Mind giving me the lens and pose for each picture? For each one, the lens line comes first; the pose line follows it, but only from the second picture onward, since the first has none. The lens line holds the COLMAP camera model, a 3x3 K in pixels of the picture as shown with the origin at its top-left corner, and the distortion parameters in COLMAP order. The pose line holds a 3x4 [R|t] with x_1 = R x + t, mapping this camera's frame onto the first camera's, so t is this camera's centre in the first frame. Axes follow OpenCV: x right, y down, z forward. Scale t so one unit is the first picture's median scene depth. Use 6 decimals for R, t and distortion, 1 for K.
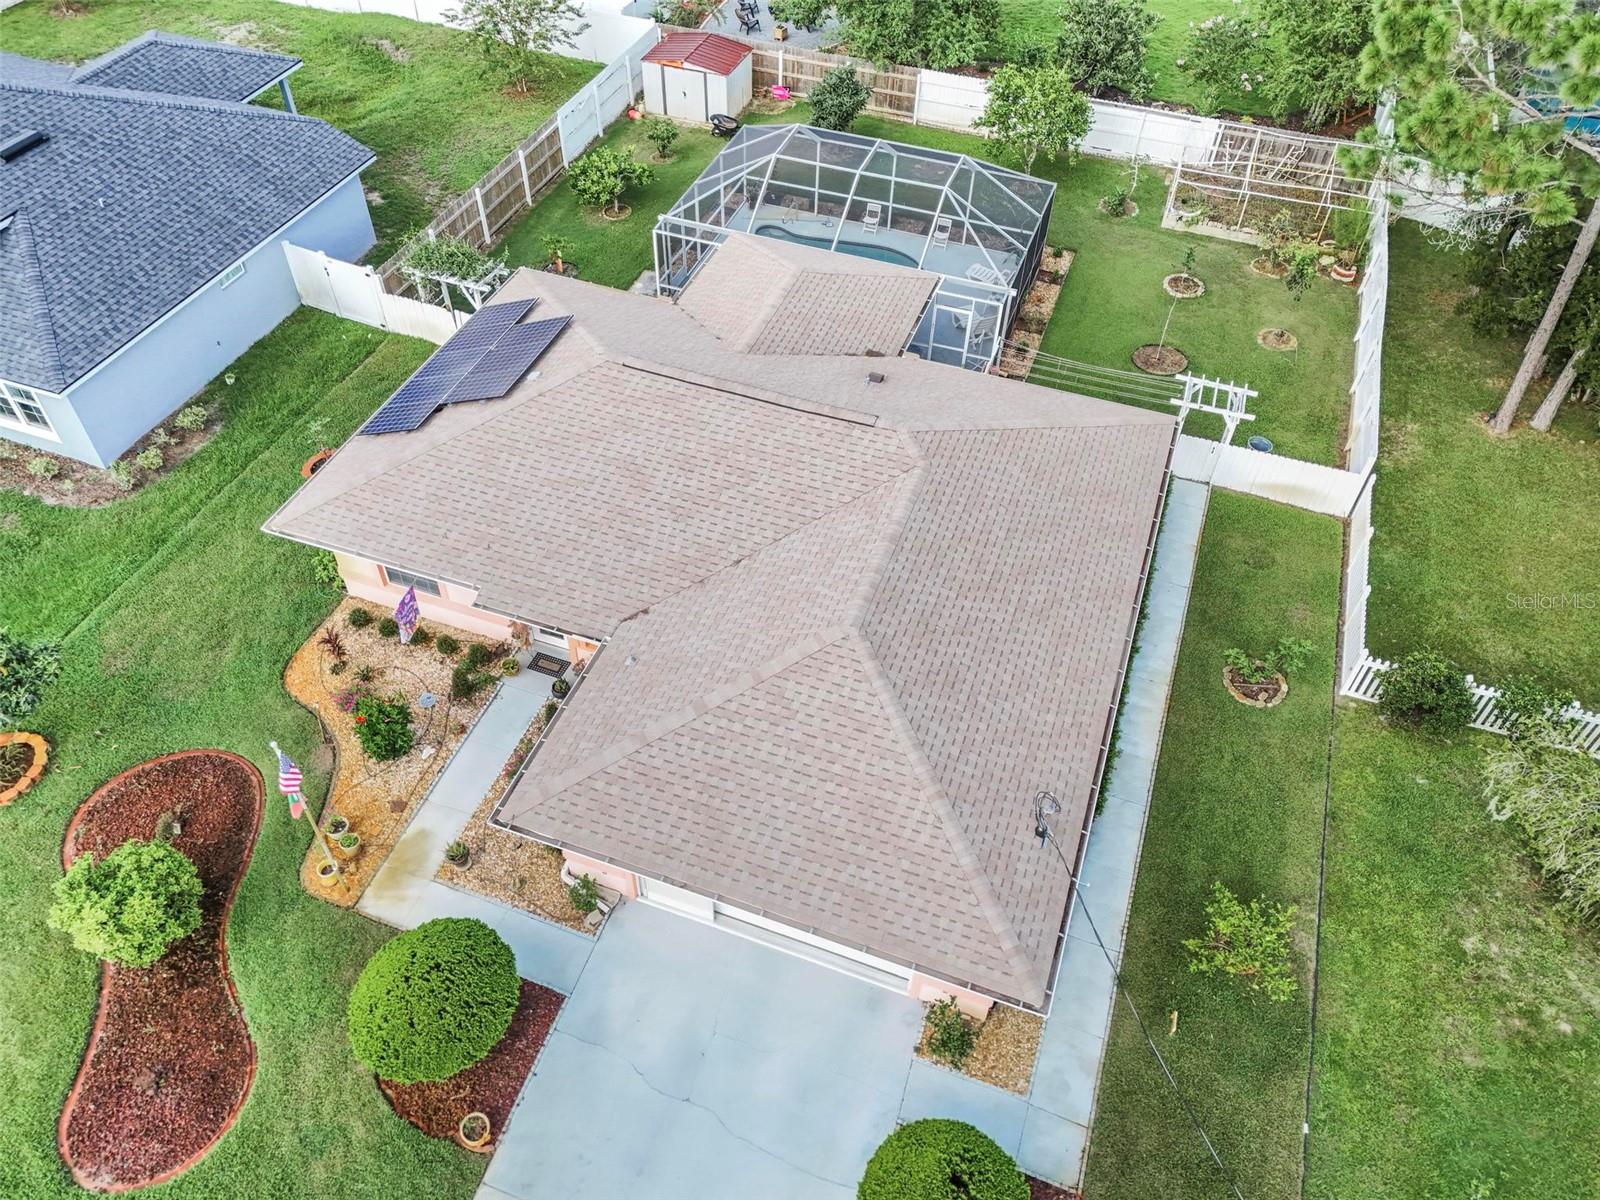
lens RADIAL K [[1173.9, 0, 800.0], [0, 1173.9, 600.0], [0, 0, 1]] dist [0.088744, -0.082815]
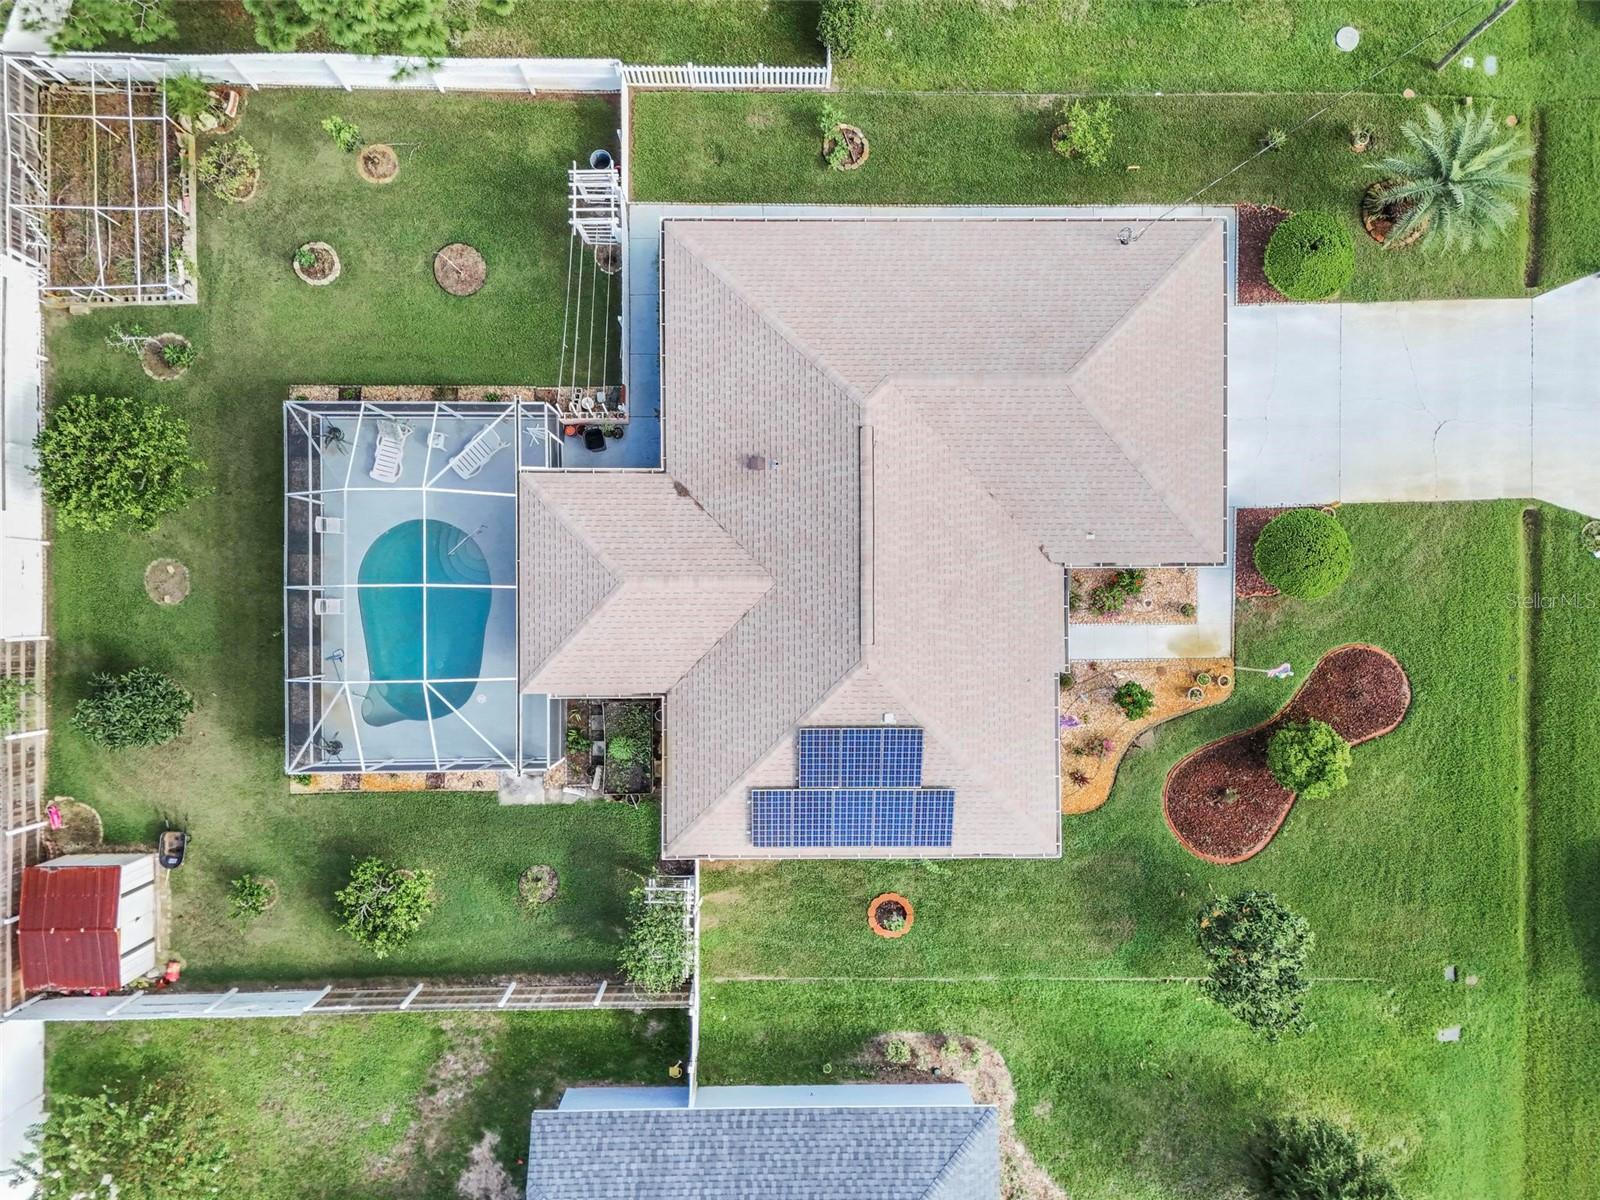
lens RADIAL K [[1188.9, 0, 800.0], [0, 1188.9, 600.0], [0, 0, 1]] dist [0.098387, -0.093375]
pose [[-0.341760, -0.939517, -0.022534, -0.047637], [0.666478, -0.259205, 0.699014, -0.945752], [-0.662576, 0.223877, 0.714753, 0.149100]]
